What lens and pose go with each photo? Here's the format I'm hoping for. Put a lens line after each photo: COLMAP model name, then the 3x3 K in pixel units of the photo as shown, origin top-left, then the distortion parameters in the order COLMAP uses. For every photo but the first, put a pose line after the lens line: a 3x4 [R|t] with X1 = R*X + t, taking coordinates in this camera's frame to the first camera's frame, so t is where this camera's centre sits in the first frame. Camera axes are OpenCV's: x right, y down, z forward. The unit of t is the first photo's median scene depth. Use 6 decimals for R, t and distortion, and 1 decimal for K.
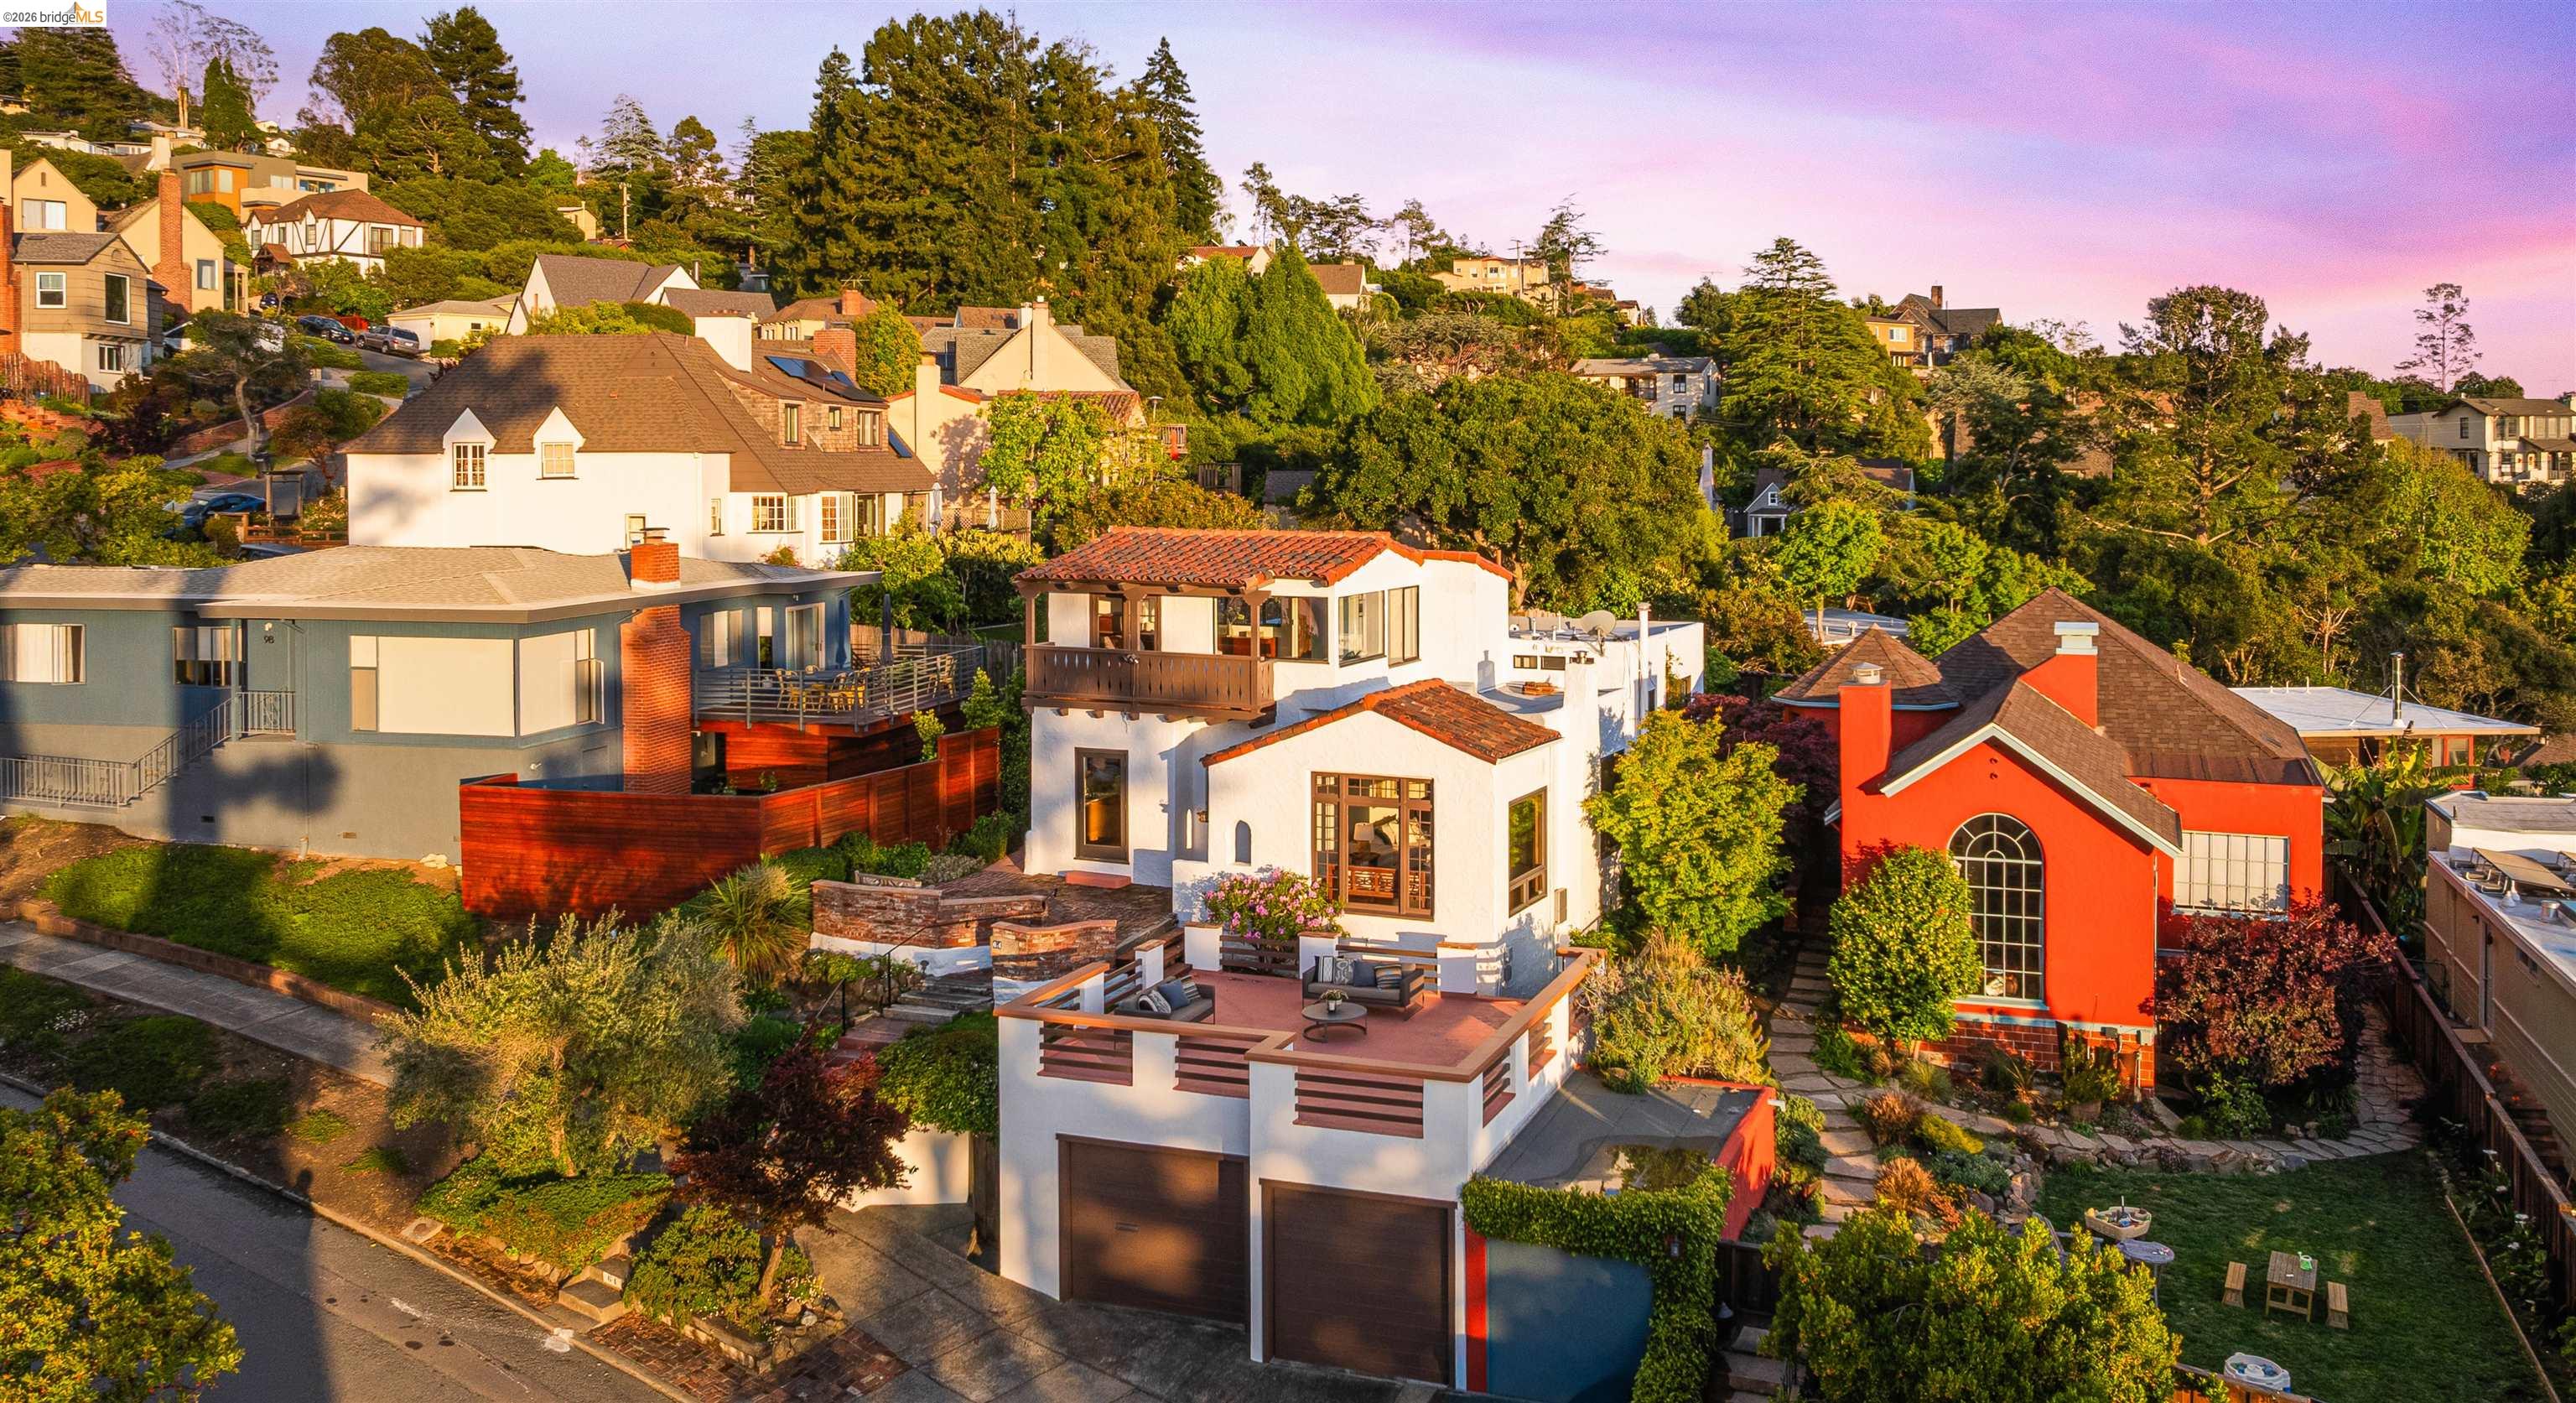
lens RADIAL K [[2075.9, 0, 1418.4], [0, 2075.9, 544.4], [0, 0, 1]] dist [-0.011198, -0.003058]
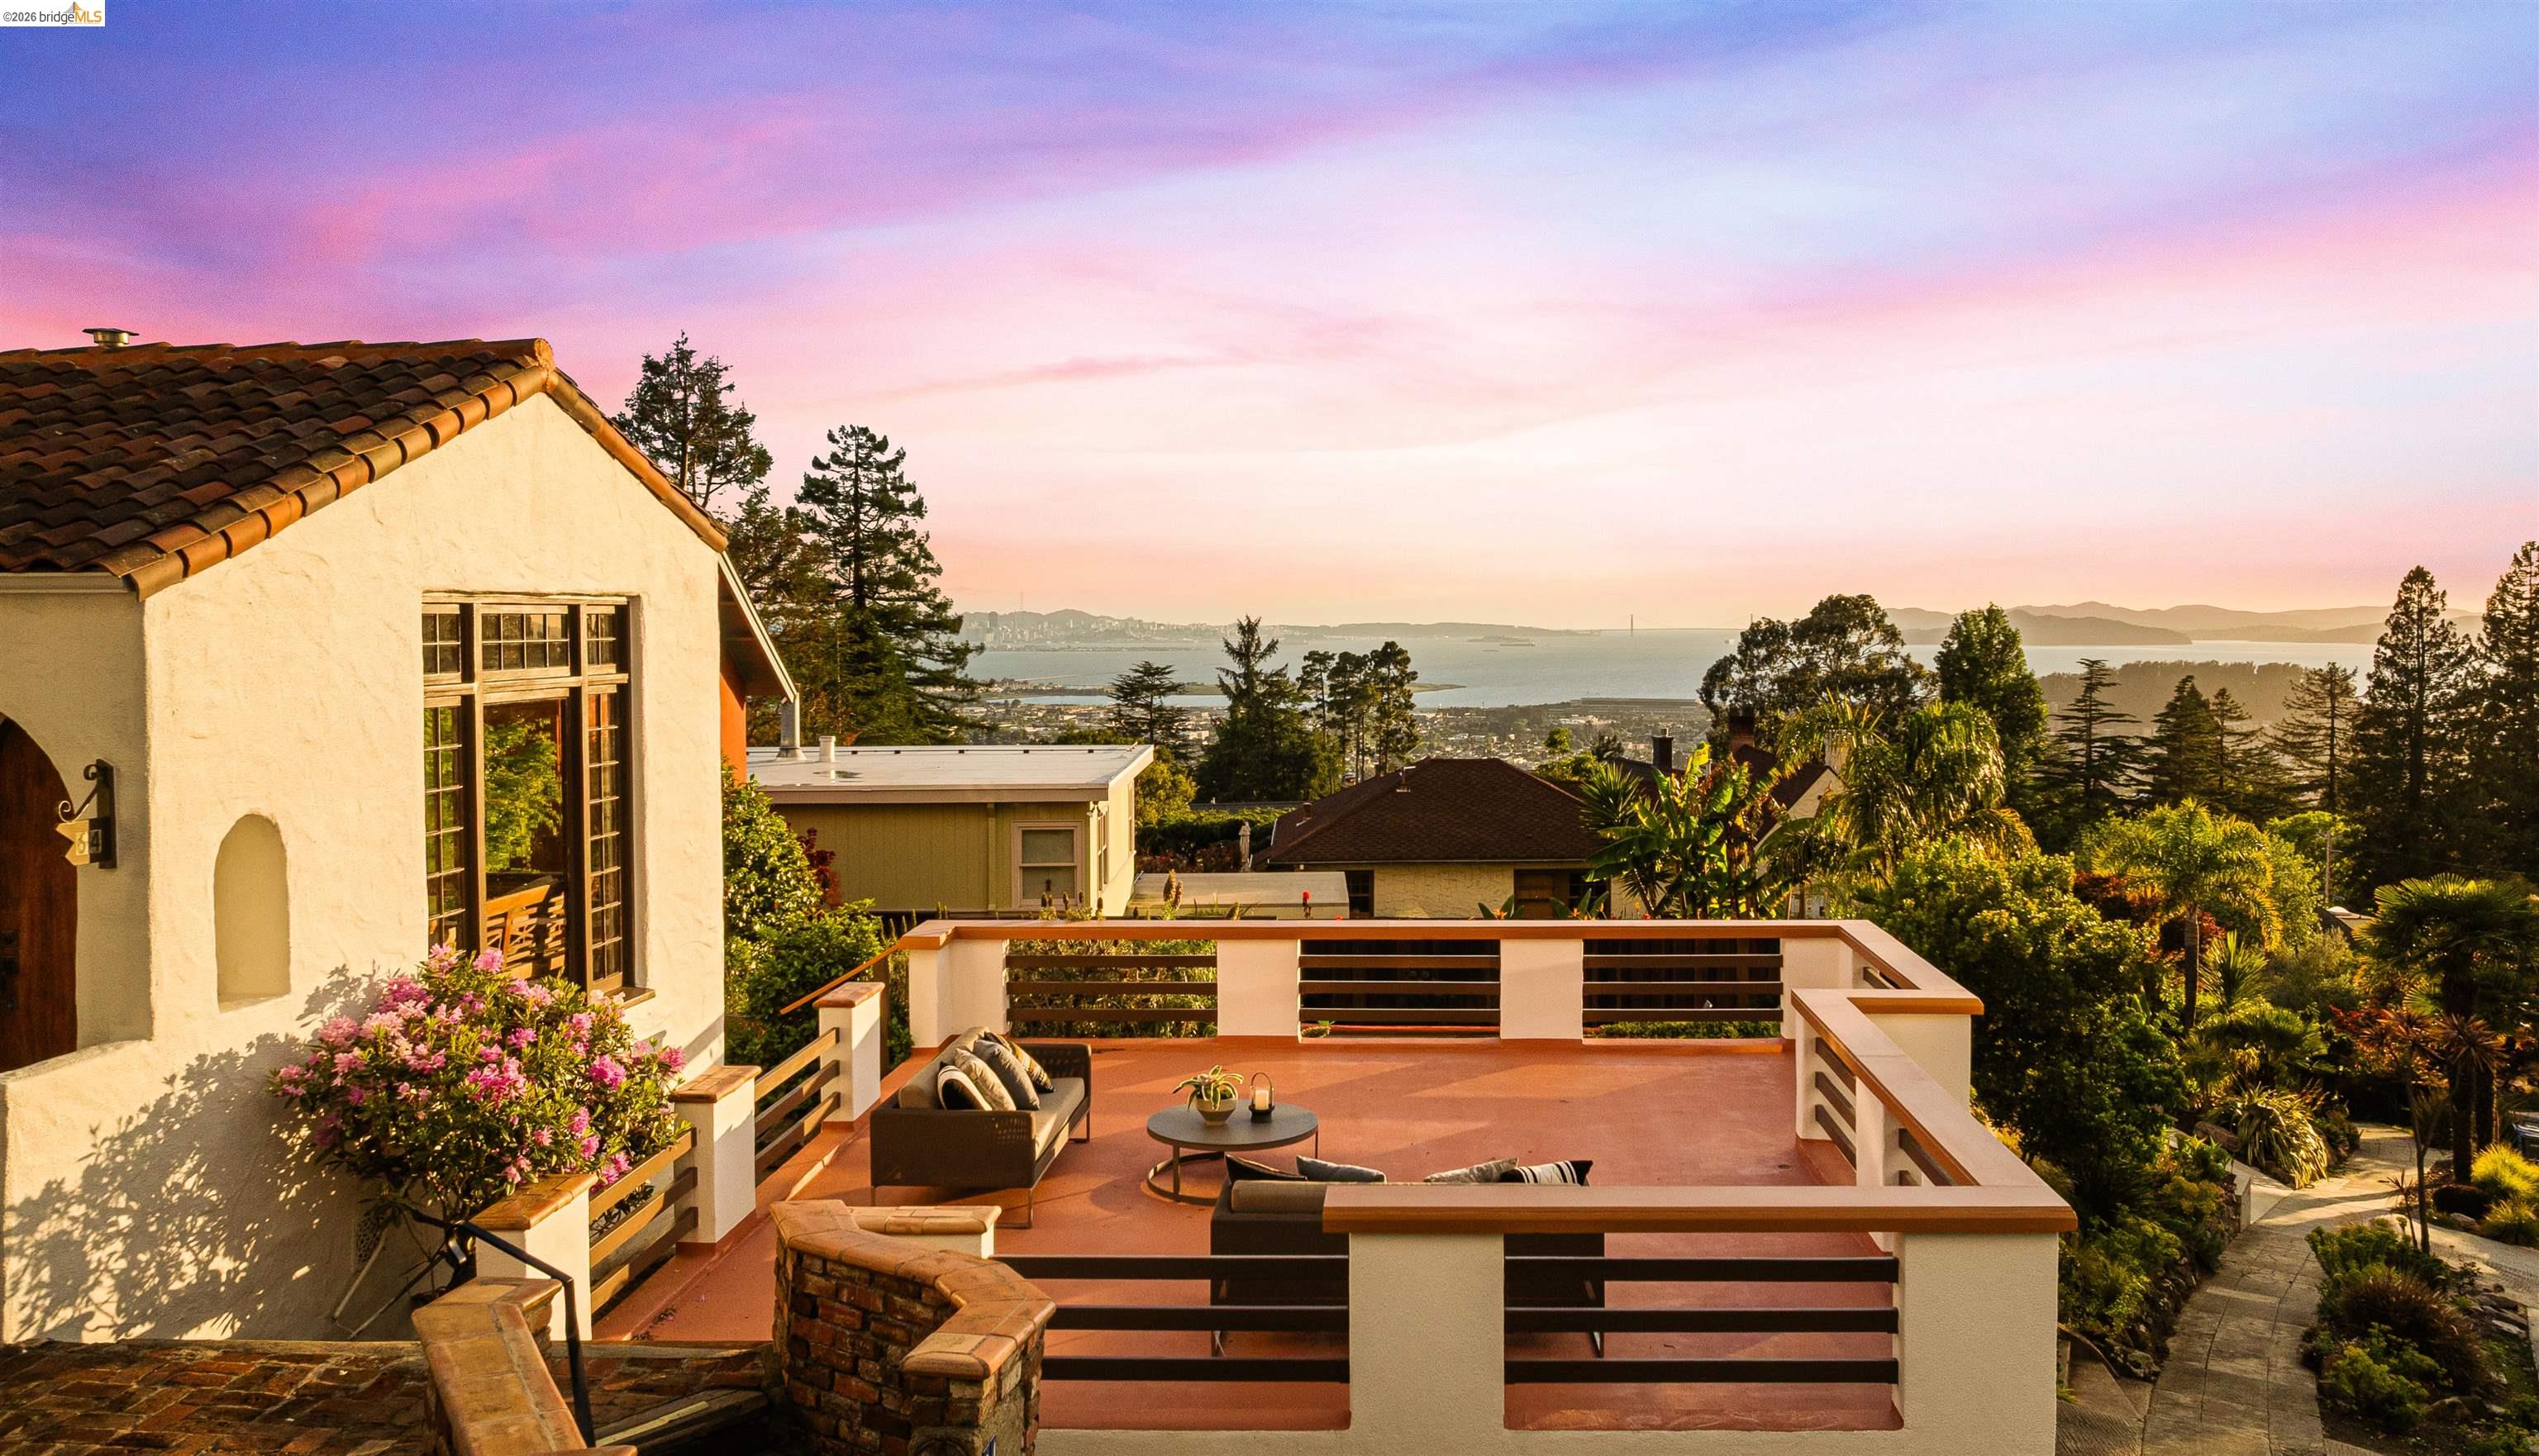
lens RADIAL K [[1978.4, 0, 1398.0], [0, 1978.4, 678.9], [0, 0, 1]] dist [-0.009856, -0.001687]
pose [[-0.321659, -0.026990, 0.946471, -0.322109], [0.039070, 0.998364, 0.041748, 0.105730], [-0.946049, 0.050407, -0.320078, 0.885781]]
